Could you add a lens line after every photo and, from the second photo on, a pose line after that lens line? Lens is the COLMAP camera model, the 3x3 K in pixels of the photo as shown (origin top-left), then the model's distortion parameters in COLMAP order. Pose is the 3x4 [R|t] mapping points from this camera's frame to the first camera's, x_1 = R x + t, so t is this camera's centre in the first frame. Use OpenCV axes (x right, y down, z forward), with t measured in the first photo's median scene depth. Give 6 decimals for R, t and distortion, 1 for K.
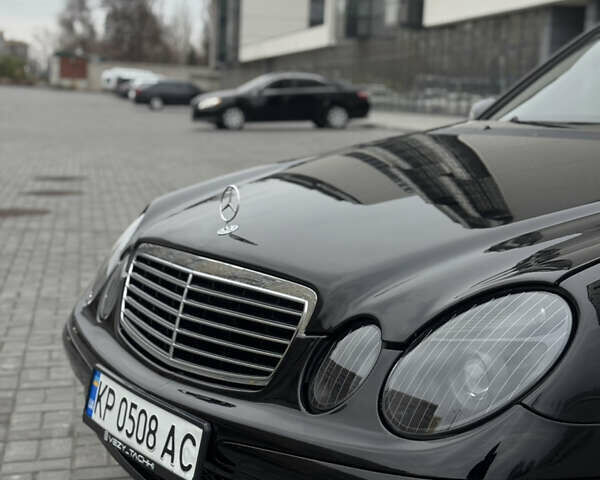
lens RADIAL K [[1104.8, 0, 298.1], [0, 1104.8, 241.3], [0, 0, 1]] dist [0.172779, 0.000000]
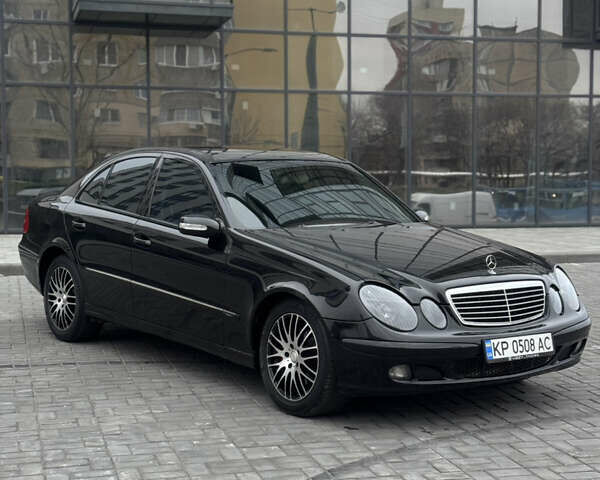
lens RADIAL K [[1104.8, 0, 301.8], [0, 1104.8, 241.9], [0, 0, 1]] dist [0.172779, 0.000000]
pose [[-0.079248, -0.084176, 0.993295, -2.817019], [0.125160, 0.987703, 0.093688, -0.411519], [-0.988966, 0.131746, -0.067738, 1.724571]]
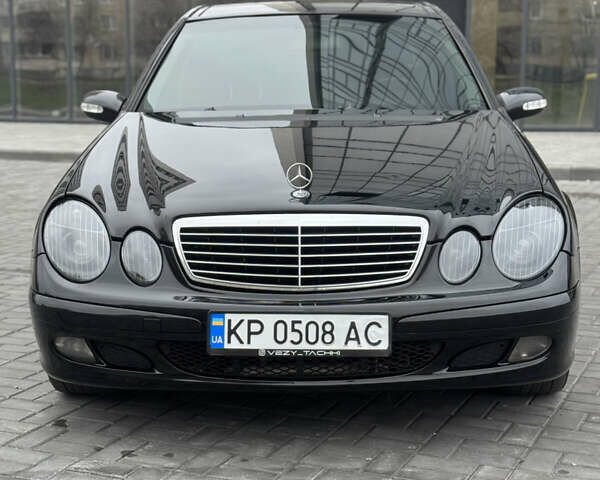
lens RADIAL K [[1104.8, 0, 301.6], [0, 1104.8, 241.2], [0, 0, 1]] dist [0.172779, 0.000000]
pose [[0.596464, -0.146667, 0.789126, -1.299422], [0.125755, 0.988097, 0.088596, -0.083572], [-0.792727, 0.046392, 0.607808, 0.128787]]
